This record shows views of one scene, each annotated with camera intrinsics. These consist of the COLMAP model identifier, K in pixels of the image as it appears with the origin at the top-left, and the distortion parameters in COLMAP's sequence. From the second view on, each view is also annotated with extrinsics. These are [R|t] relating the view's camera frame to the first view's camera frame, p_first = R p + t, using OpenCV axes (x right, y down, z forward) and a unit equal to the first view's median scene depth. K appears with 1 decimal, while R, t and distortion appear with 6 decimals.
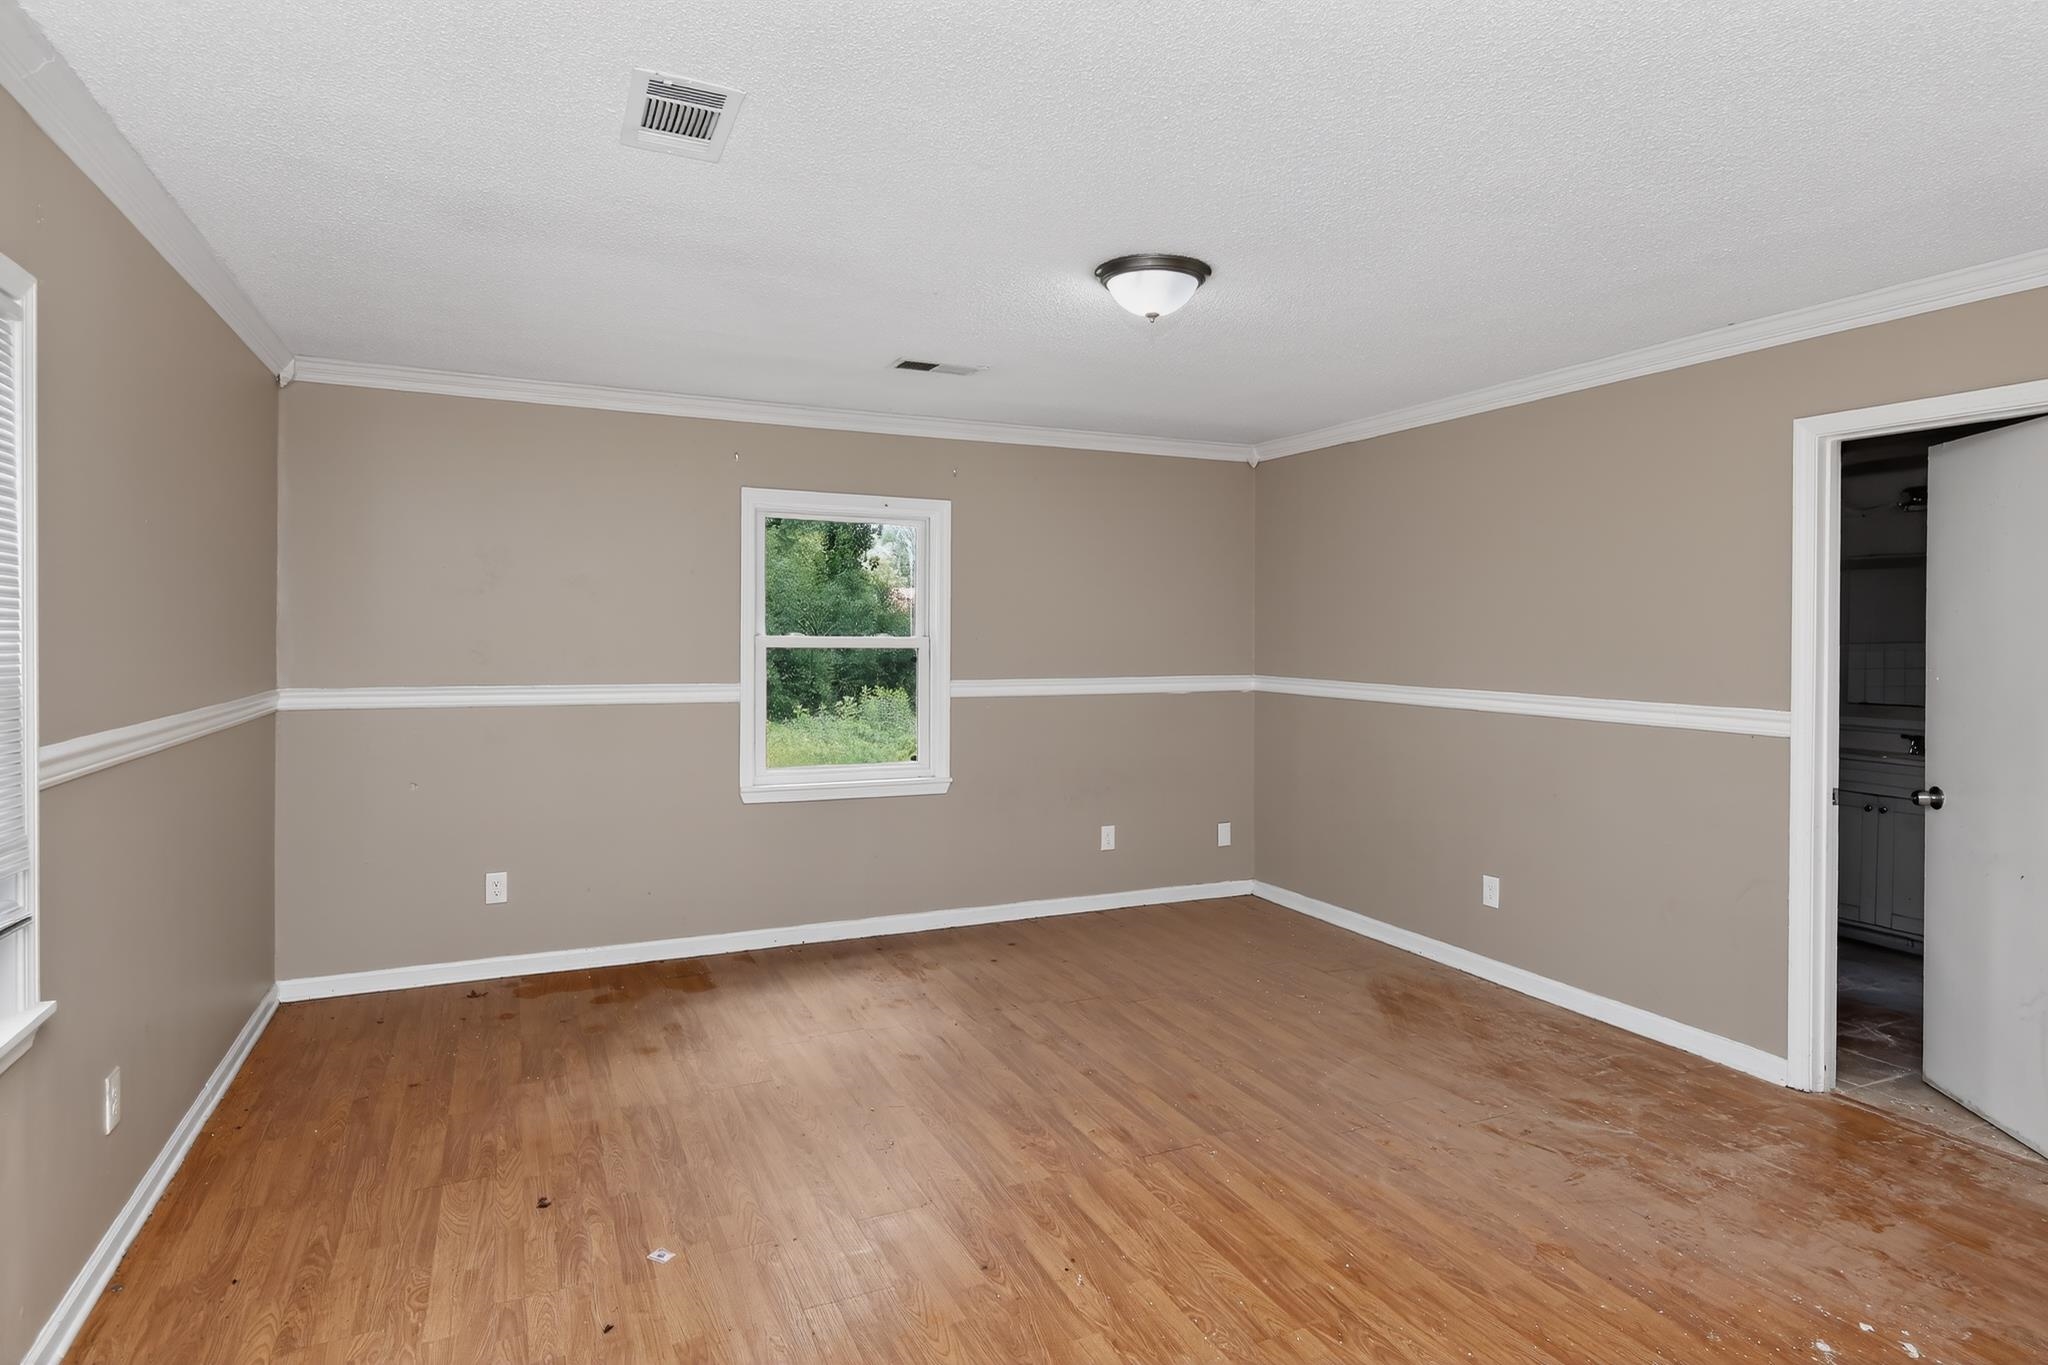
lens RADIAL K [[1117.0, 0, 1042.9], [0, 1117.0, 637.6], [0, 0, 1]] dist [0.004868, -0.006909]
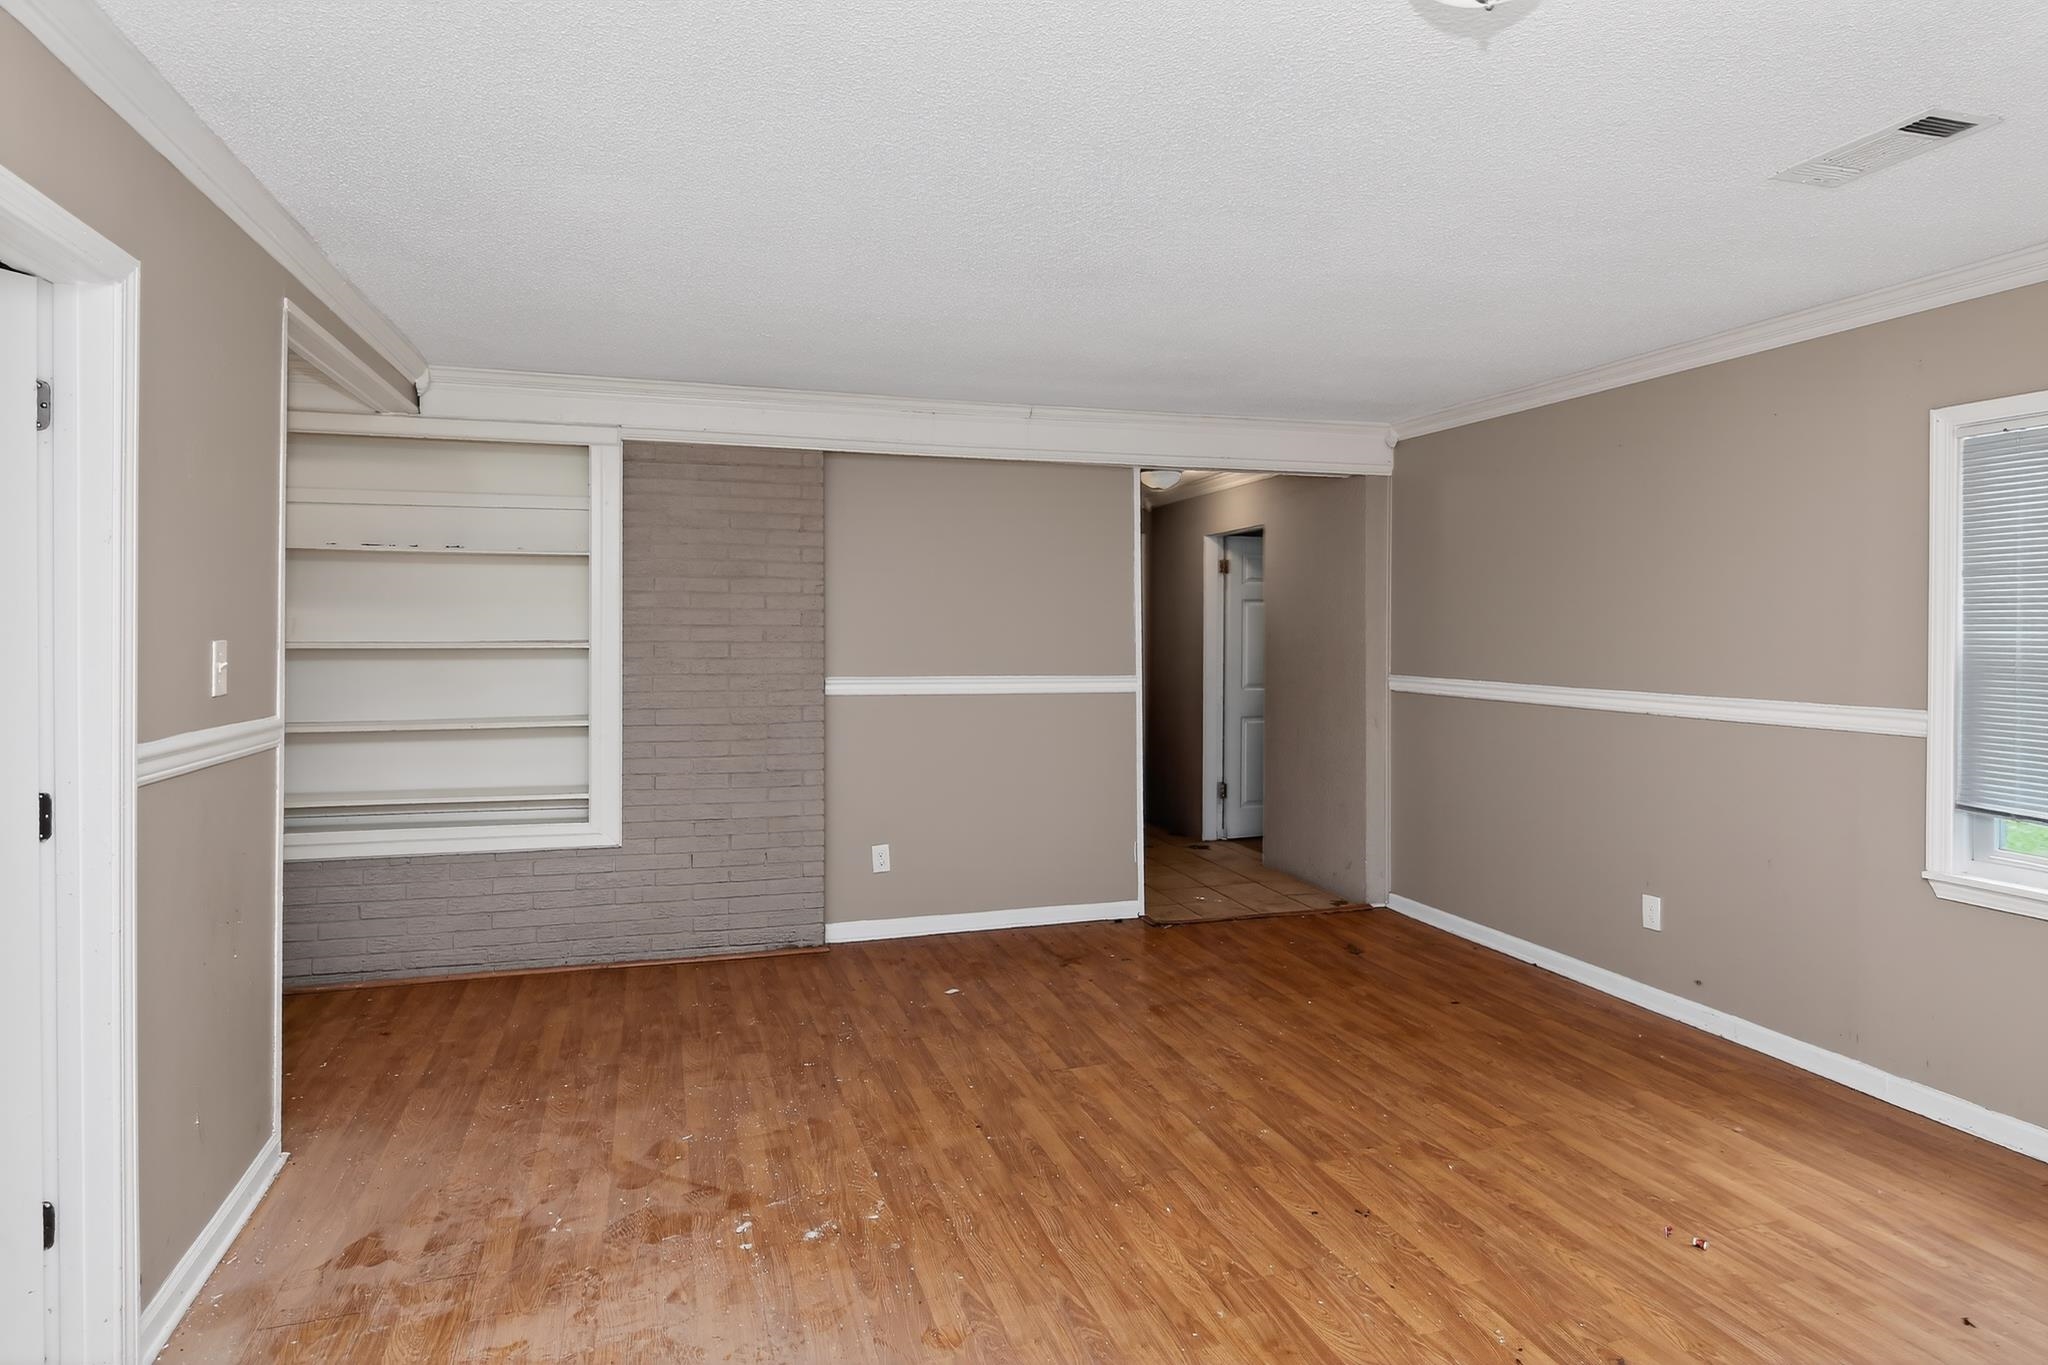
lens RADIAL K [[1135.2, 0, 1046.1], [0, 1135.2, 642.8], [0, 0, 1]] dist [0.002275, -0.005596]
pose [[-0.992529, -0.009571, 0.121629, 0.295832], [-0.007525, 0.999823, 0.017265, -0.003612], [-0.121773, 0.016221, -0.992425, 1.974845]]
